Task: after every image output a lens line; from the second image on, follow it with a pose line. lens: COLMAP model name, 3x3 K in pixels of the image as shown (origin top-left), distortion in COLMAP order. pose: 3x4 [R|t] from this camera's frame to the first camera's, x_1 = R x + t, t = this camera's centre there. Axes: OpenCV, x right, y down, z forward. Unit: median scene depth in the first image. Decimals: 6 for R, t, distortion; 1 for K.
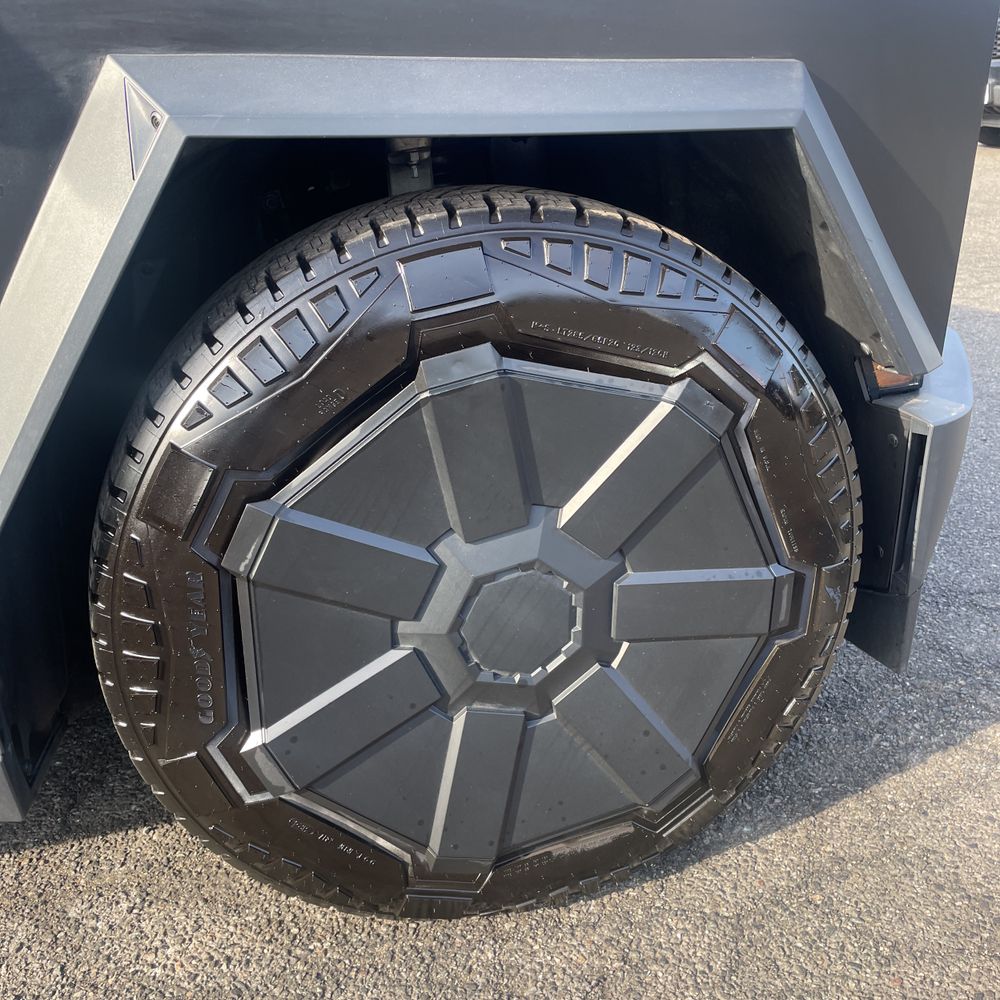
lens RADIAL K [[994.1, 0, 498.3], [0, 994.1, 499.2], [0, 0, 1]] dist [0.077603, -0.110396]
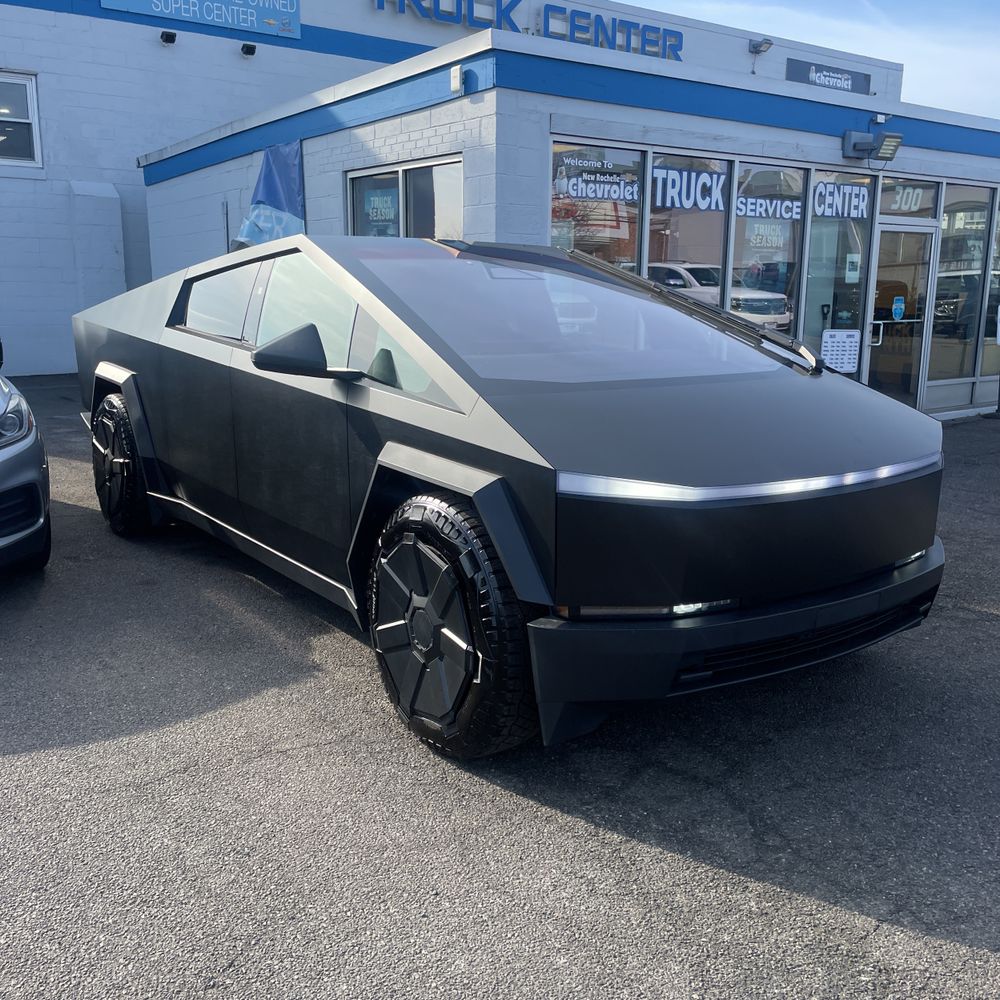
lens RADIAL K [[994.1, 0, 498.3], [0, 994.1, 499.2], [0, 0, 1]] dist [0.077603, -0.110396]
pose [[0.349615, 0.225037, -0.909466, 2.788102], [-0.374898, 0.923223, 0.084324, -0.583248], [0.858616, 0.311476, 0.407138, -0.146101]]
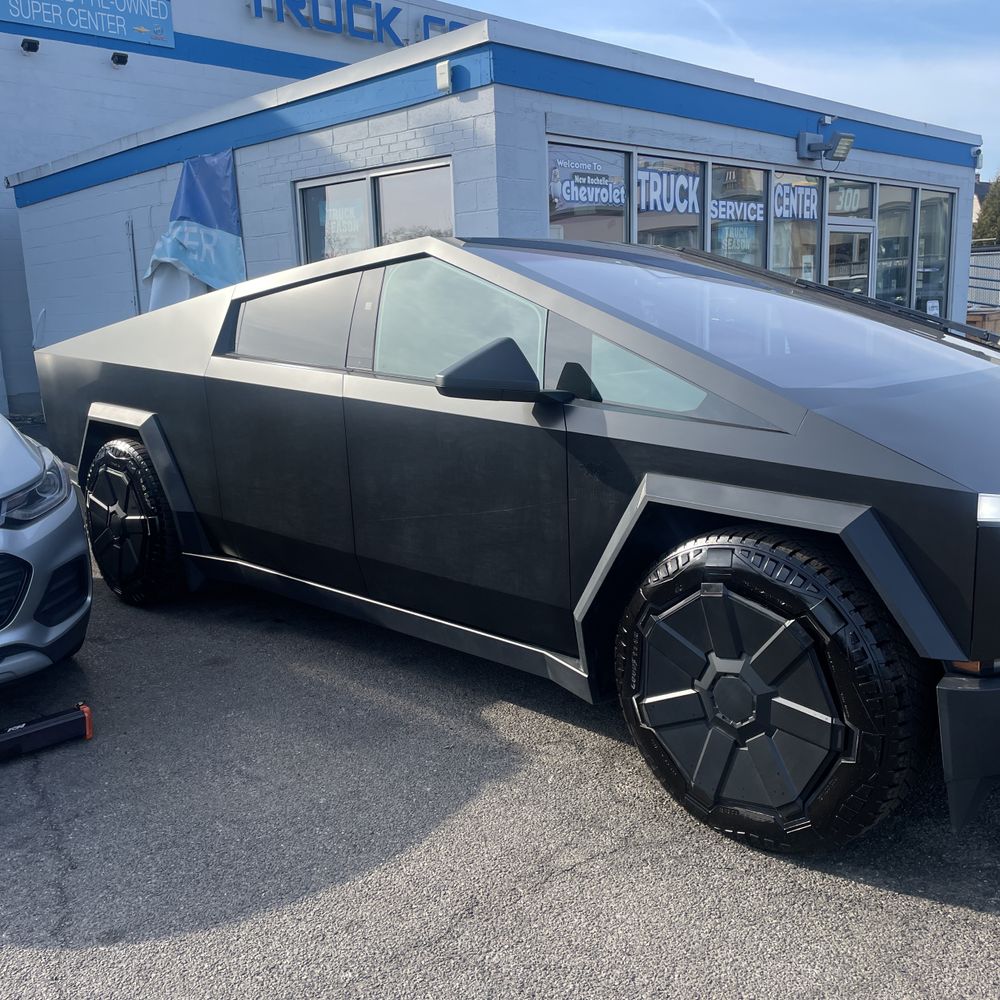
lens RADIAL K [[994.1, 0, 498.3], [0, 994.1, 499.2], [0, 0, 1]] dist [0.077603, -0.110396]
pose [[0.506274, 0.176529, -0.844111, 1.746491], [-0.313698, 0.949466, 0.010415, -0.188097], [0.803293, 0.259523, 0.536067, -0.923444]]
